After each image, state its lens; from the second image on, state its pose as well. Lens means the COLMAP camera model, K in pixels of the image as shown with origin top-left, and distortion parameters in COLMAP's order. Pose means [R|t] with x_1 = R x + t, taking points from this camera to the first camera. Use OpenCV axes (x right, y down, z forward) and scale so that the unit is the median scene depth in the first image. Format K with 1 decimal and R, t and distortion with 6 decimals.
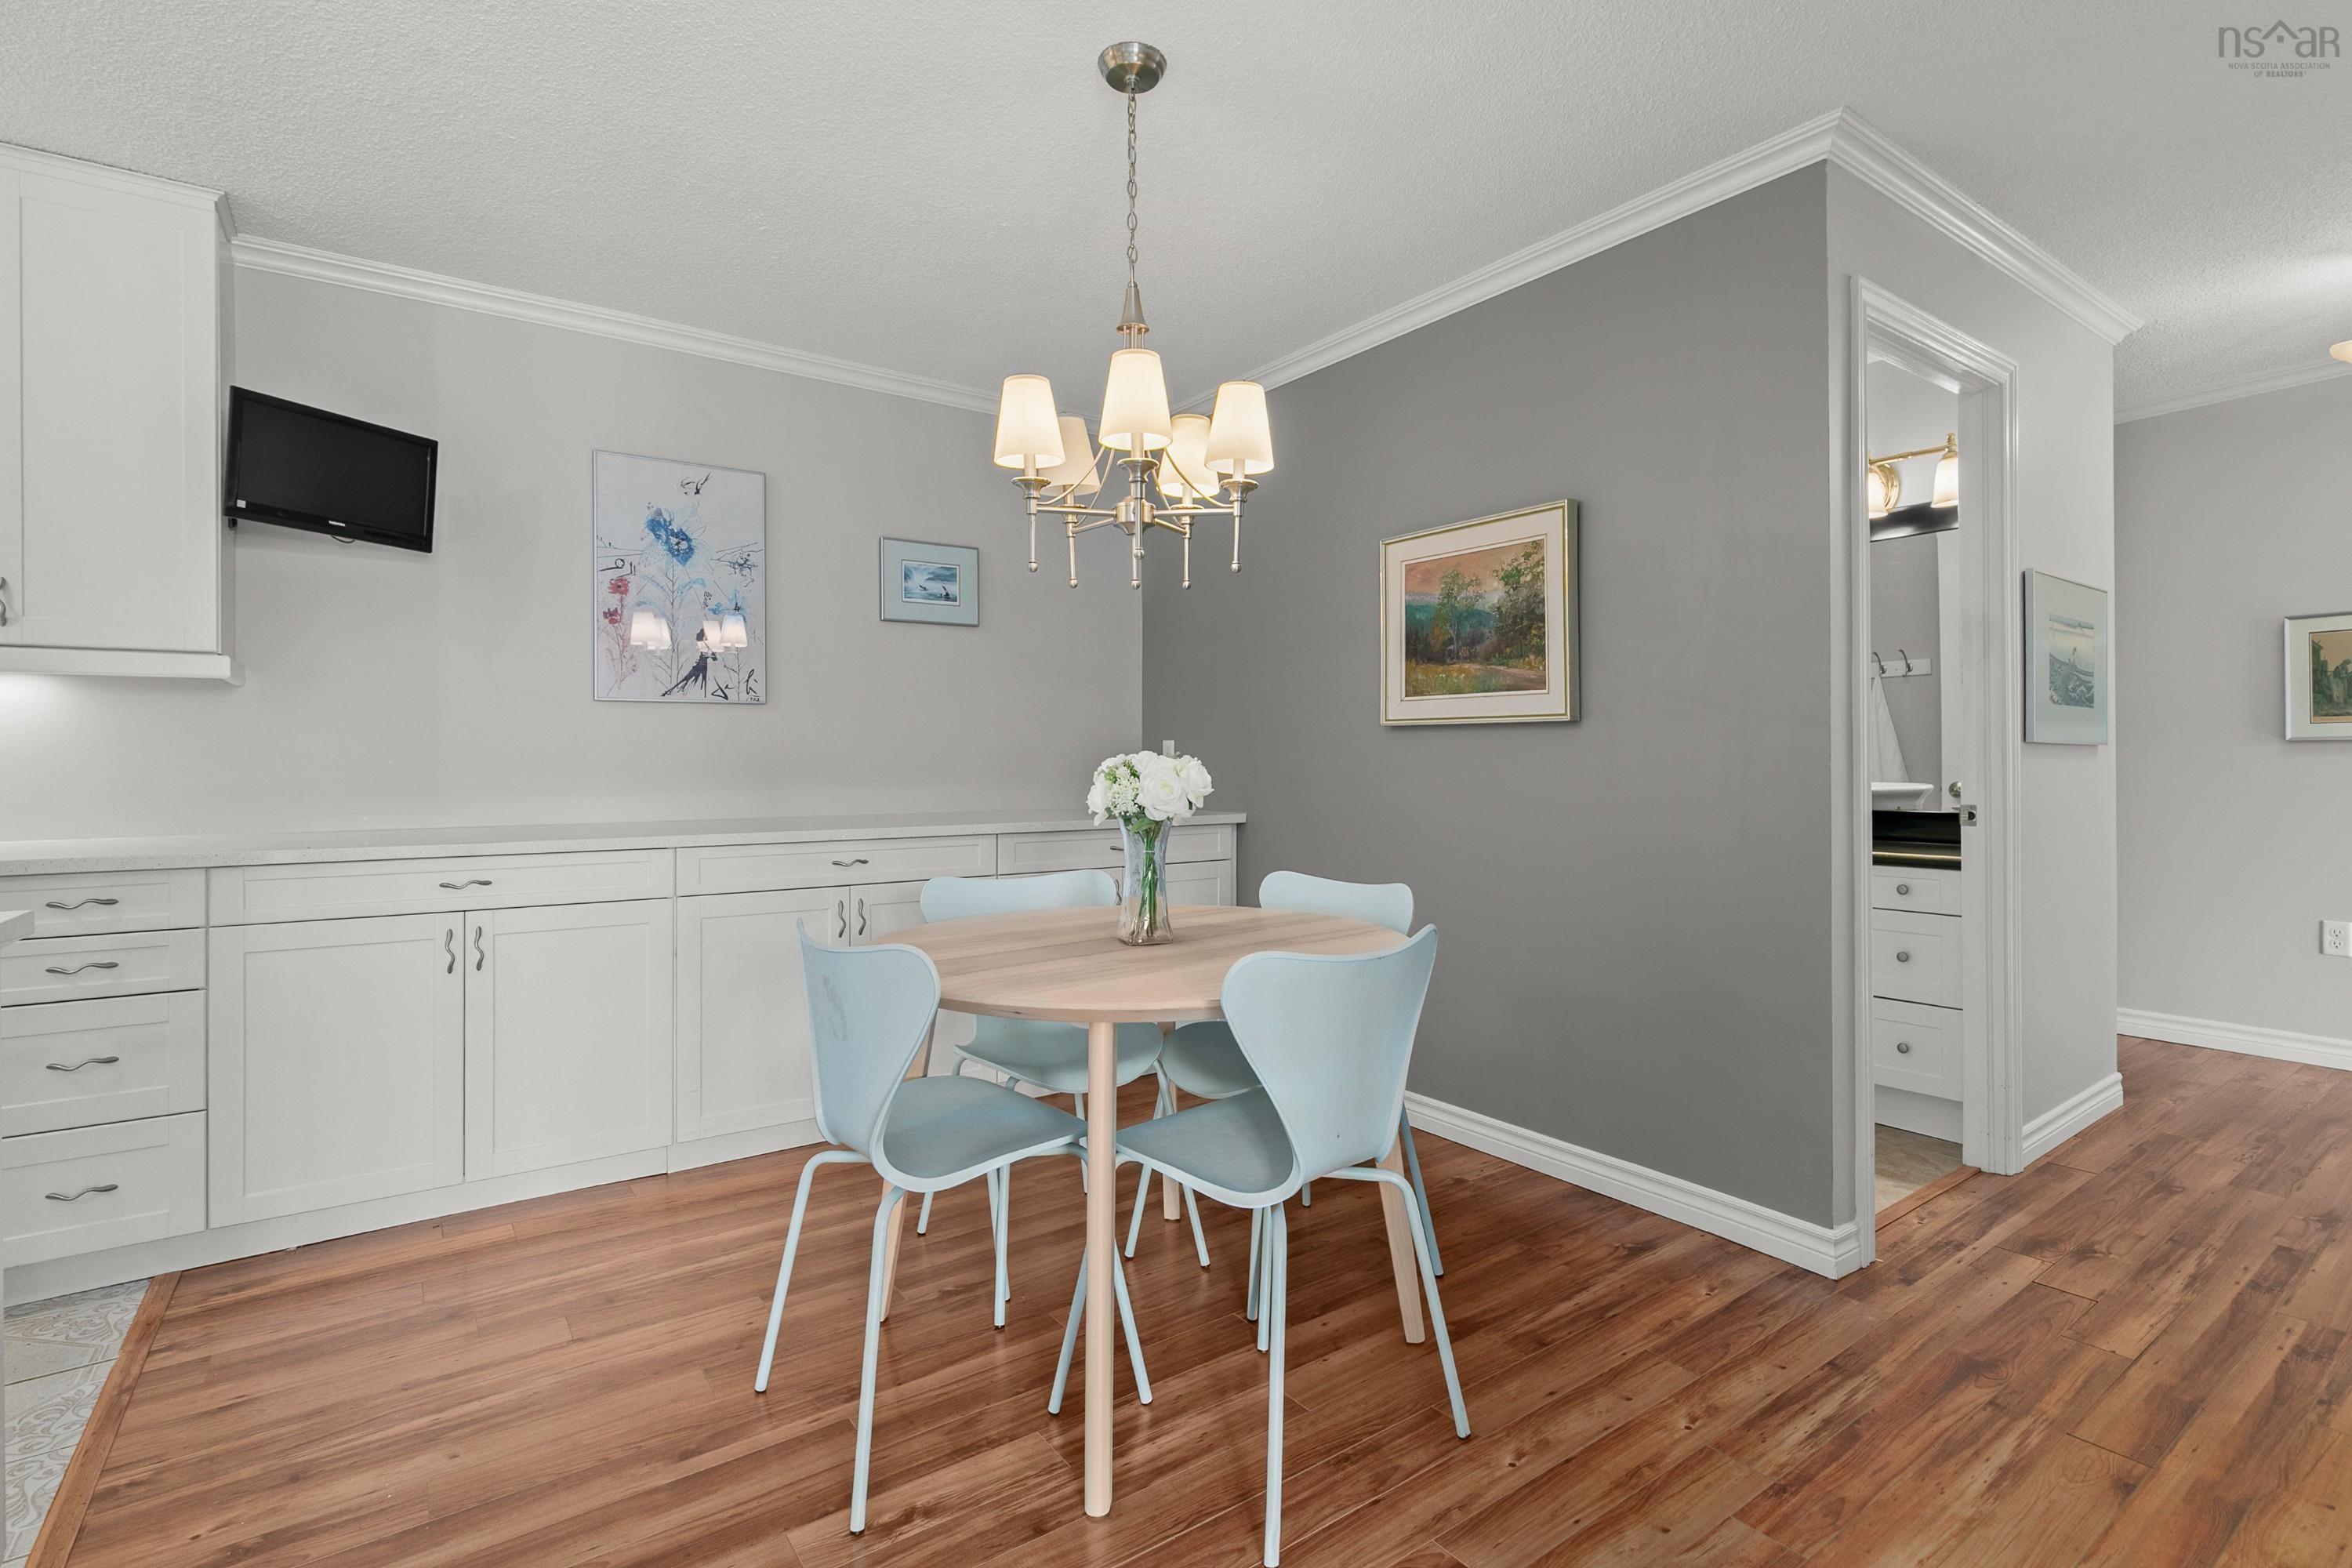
lens RADIAL K [[1095.9, 0, 1180.4], [0, 1095.9, 759.4], [0, 0, 1]] dist [-0.005136, 0.000070]
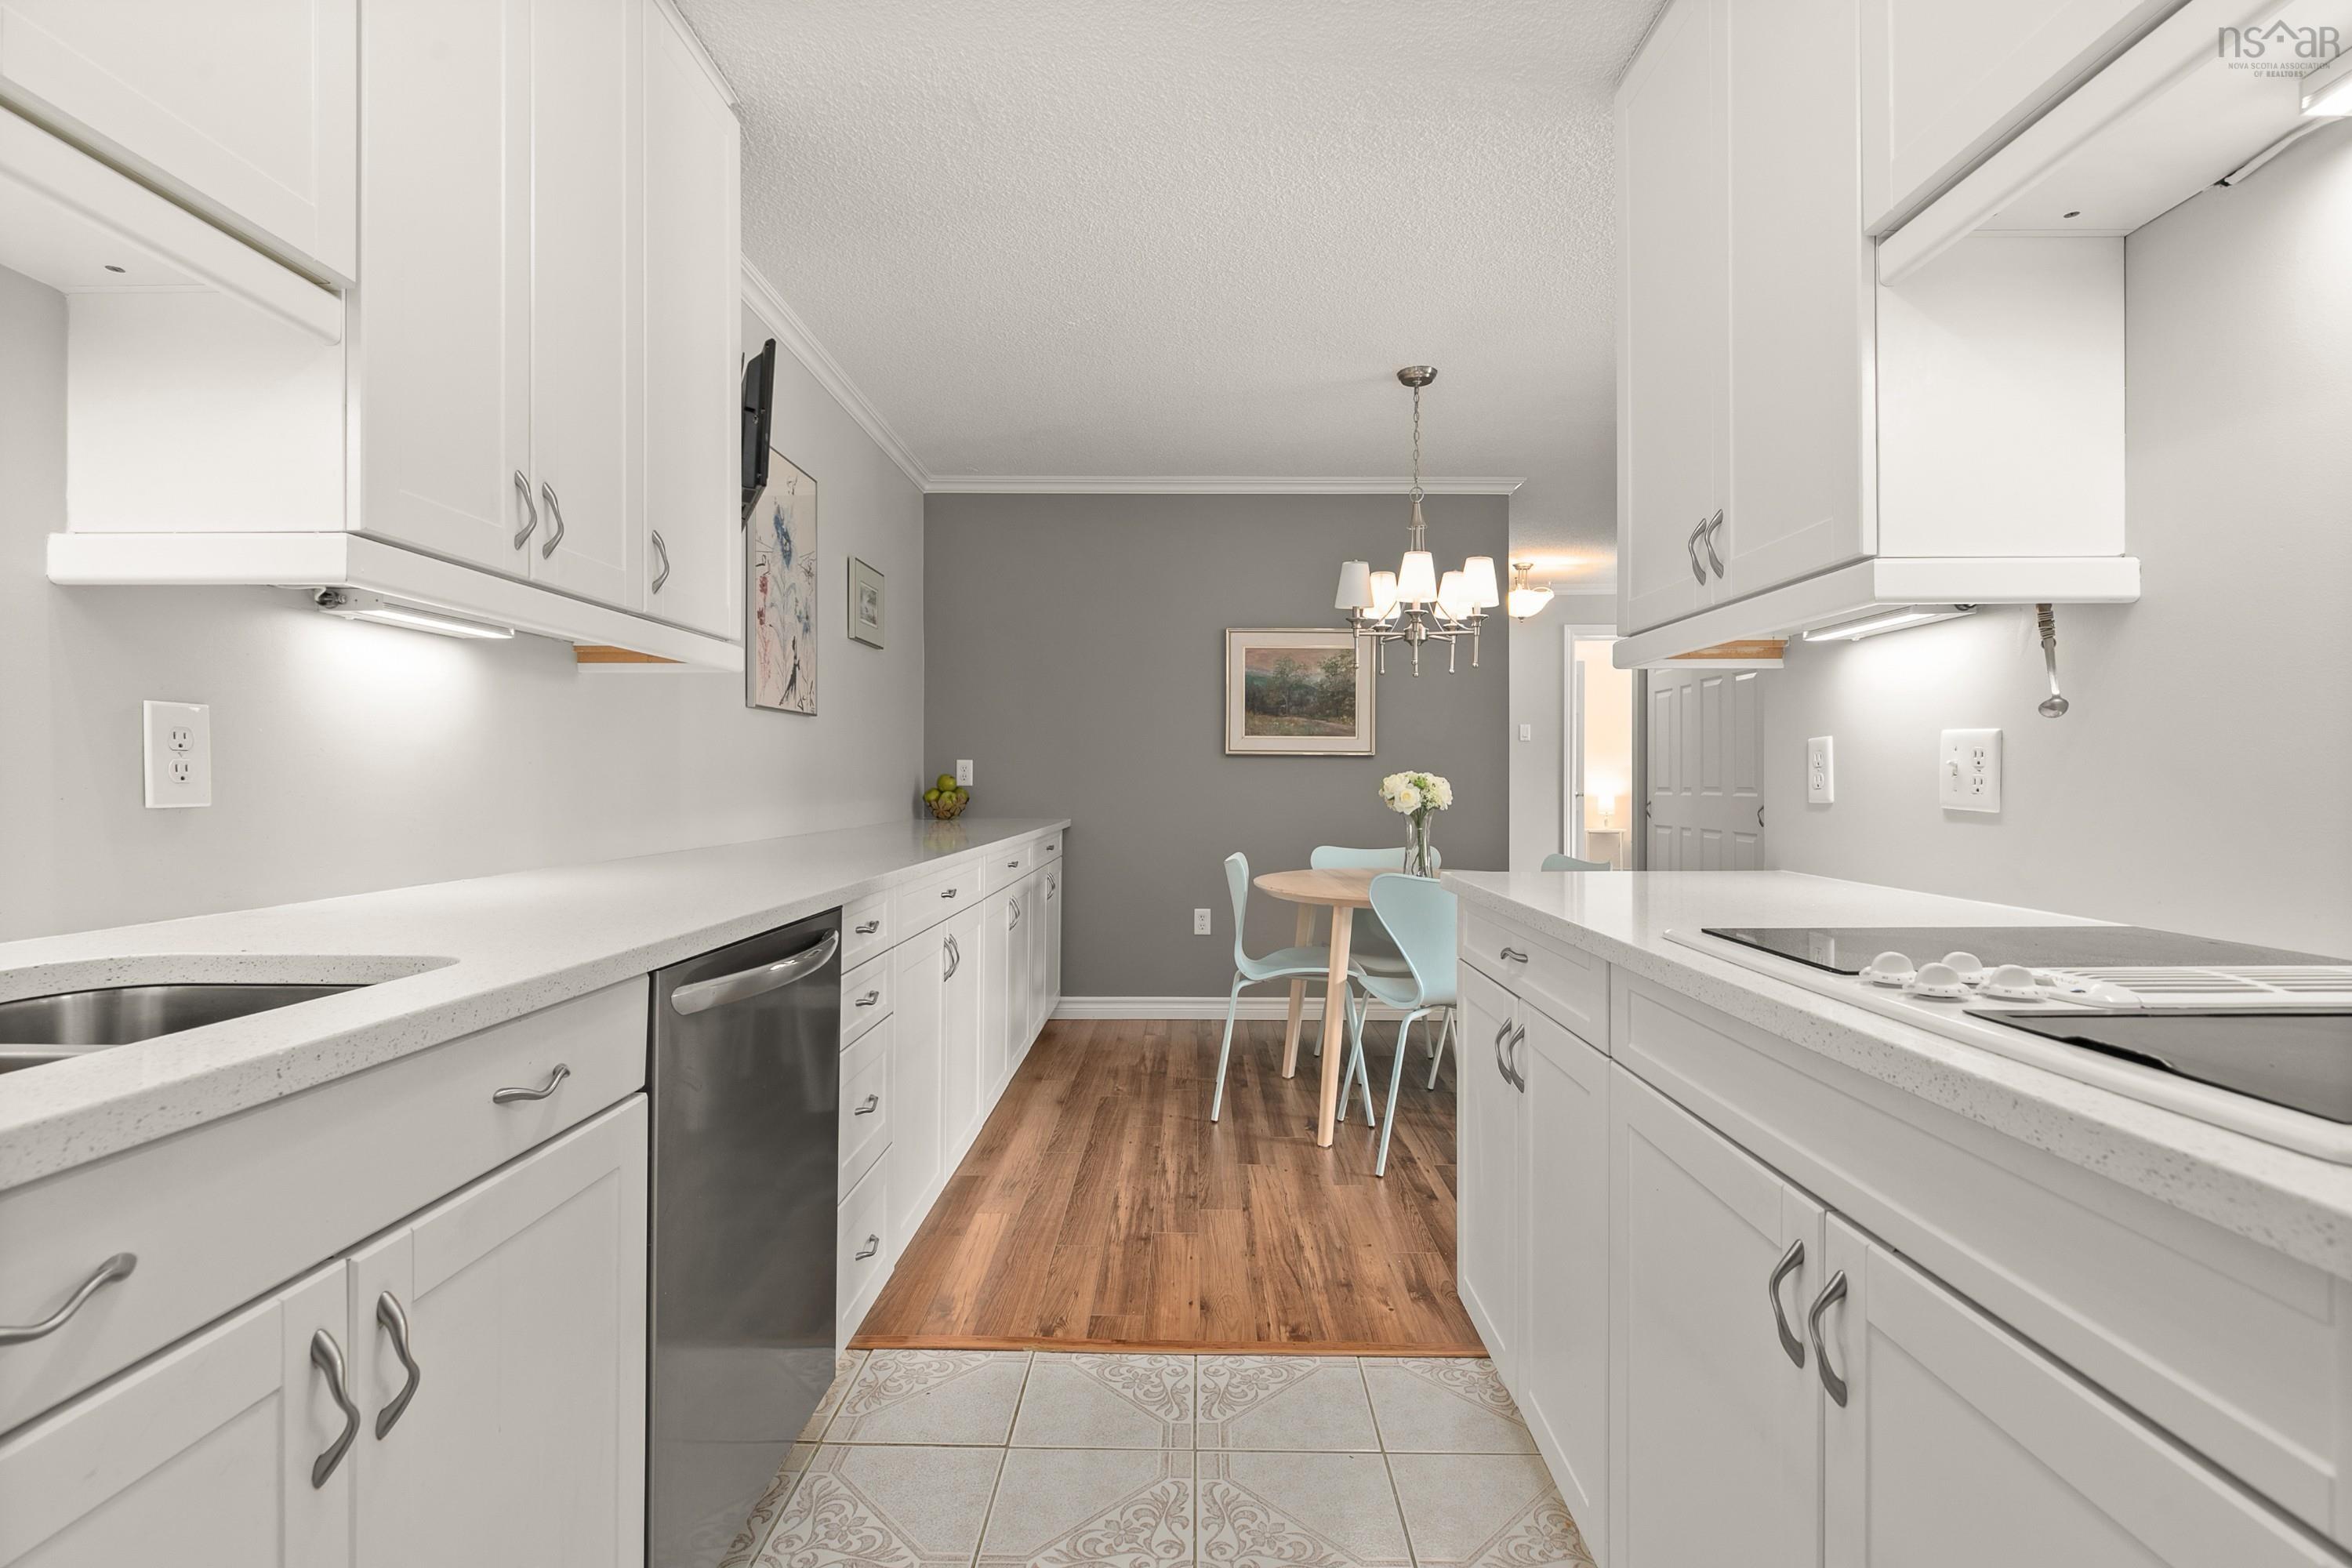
lens RADIAL K [[1102.5, 0, 1176.0], [0, 1102.5, 784.0], [0, 0, 1]] dist [-0.000571, 0.000049]
pose [[0.601972, 0.001046, 0.798516, -1.058264], [-0.003188, 0.999994, 0.001093, 0.007803], [-0.798511, -0.003203, 0.601972, 0.164572]]
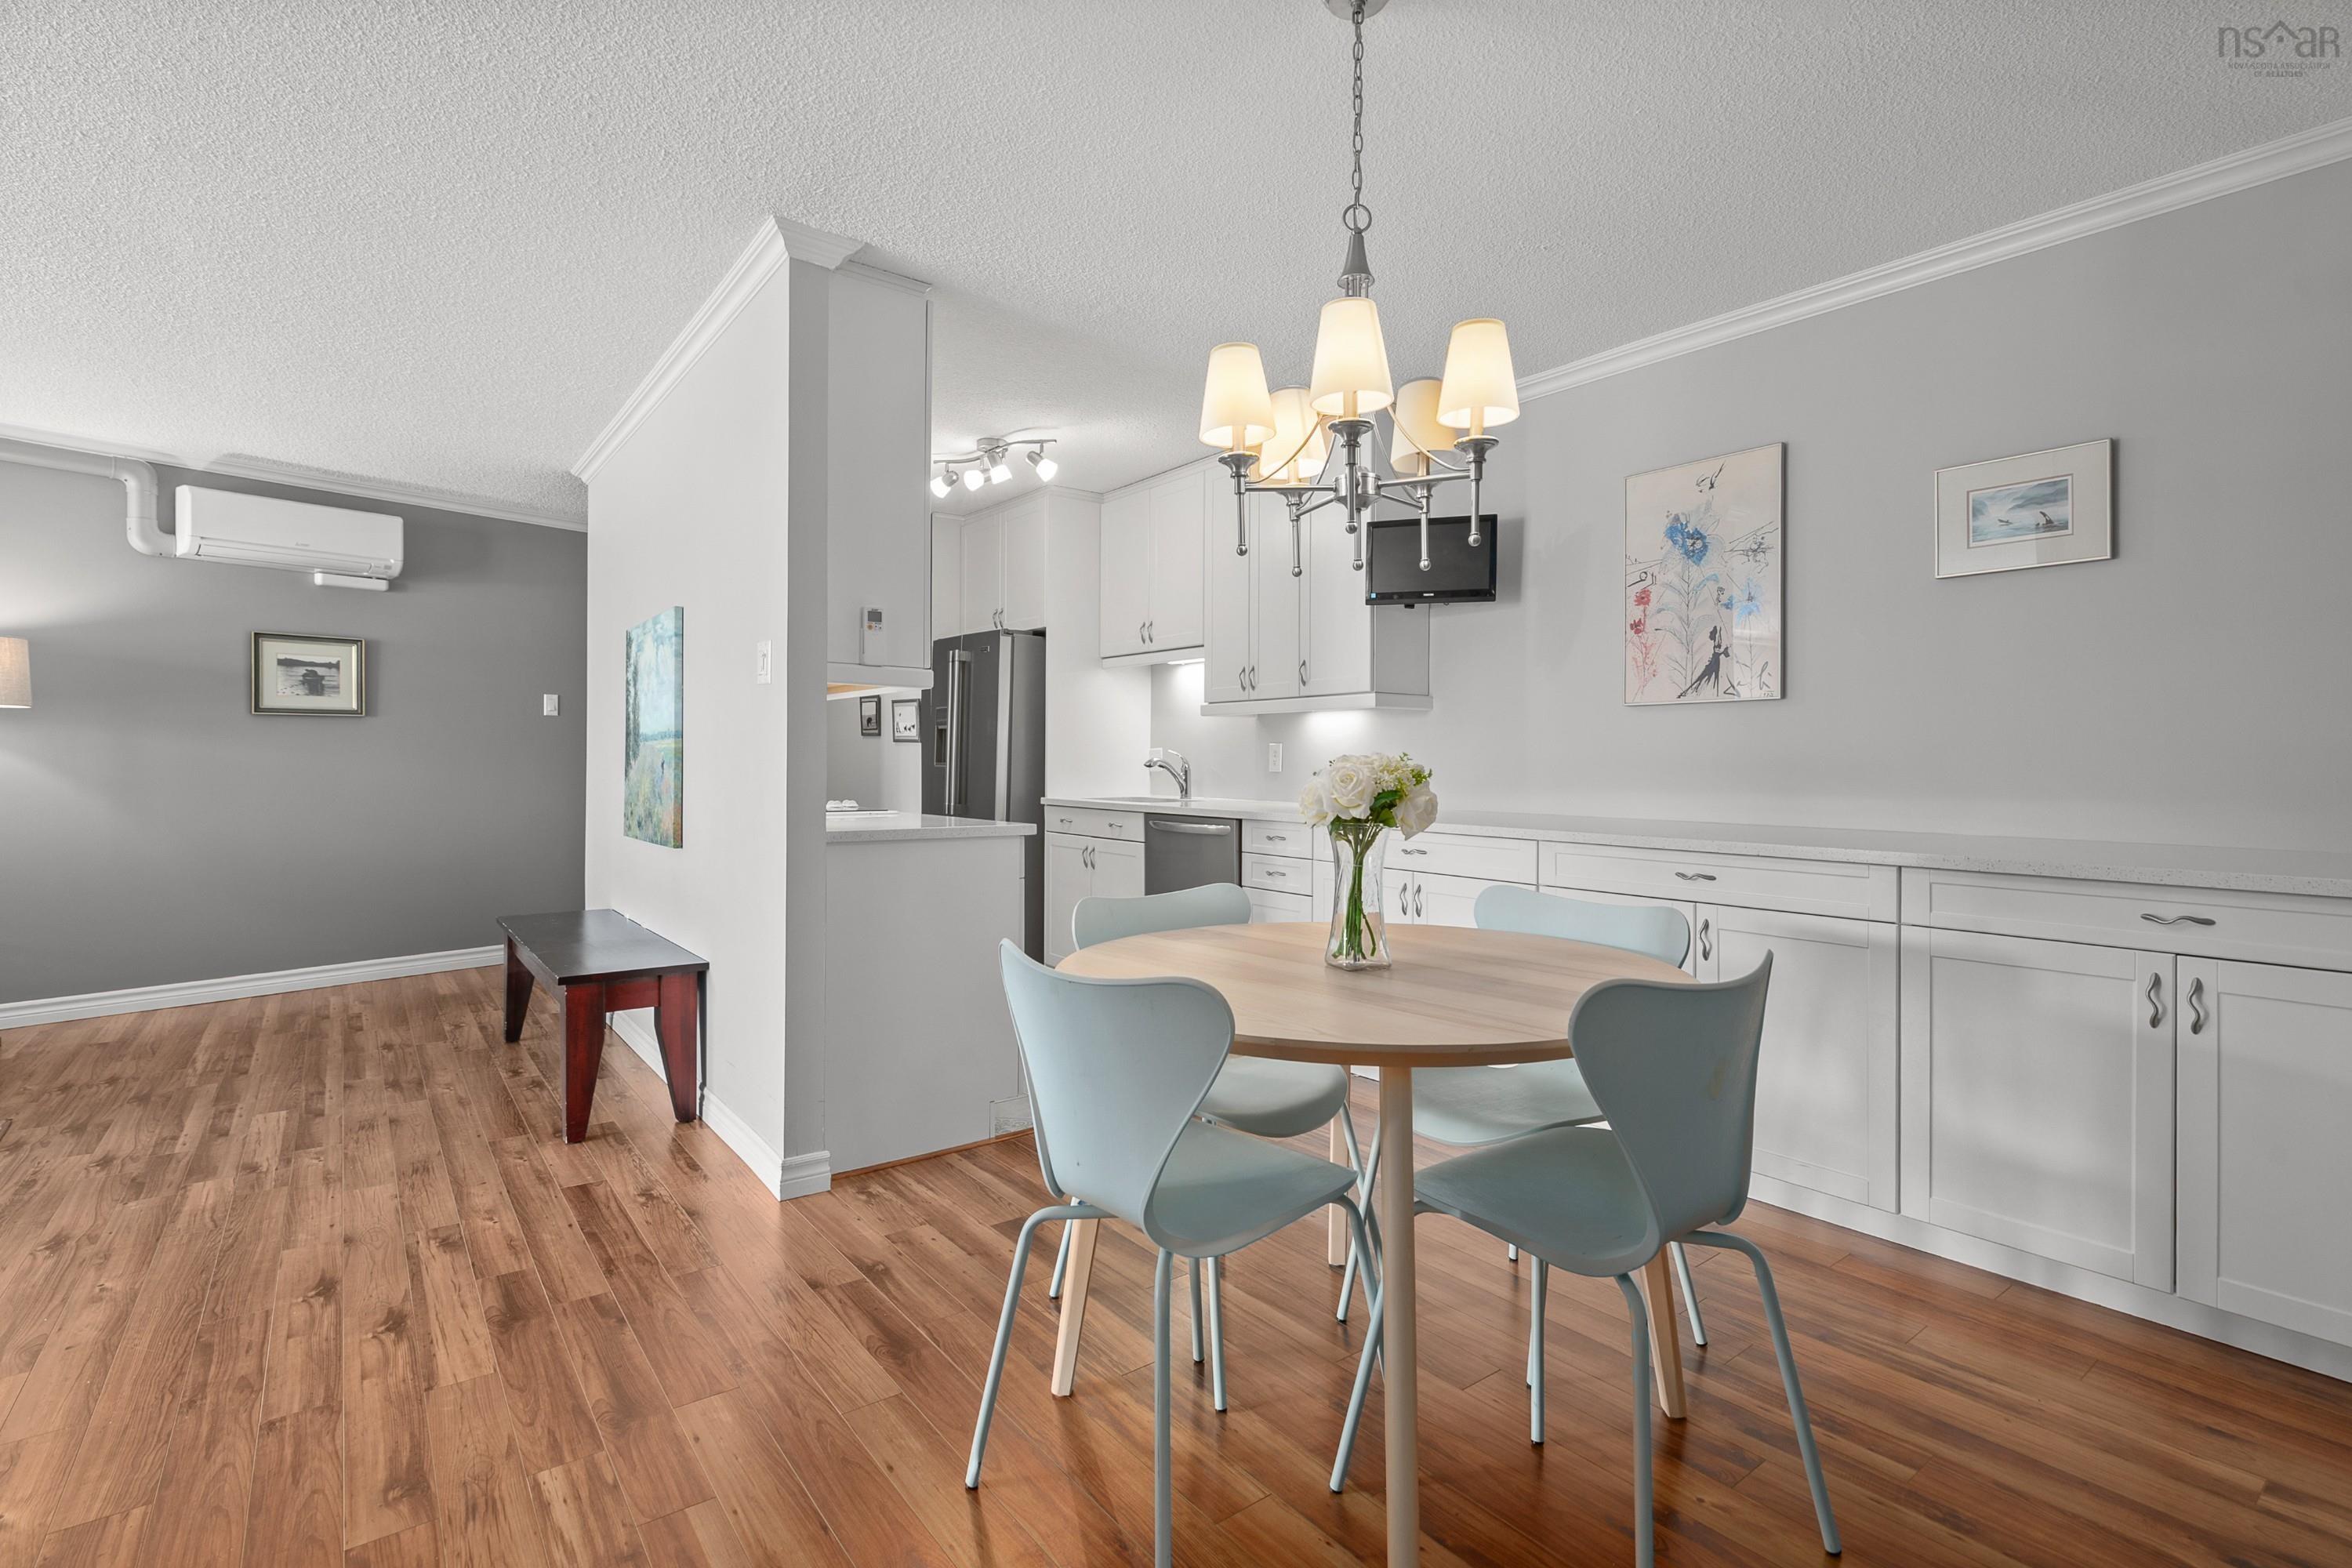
lens RADIAL K [[1095.9, 0, 1180.4], [0, 1095.9, 759.4], [0, 0, 1]] dist [-0.005136, 0.000070]
pose [[0.033390, 0.002427, -0.999439, 0.546024], [-0.002776, 0.999993, 0.002336, -0.002133], [0.999439, 0.002696, 0.033397, 0.521799]]
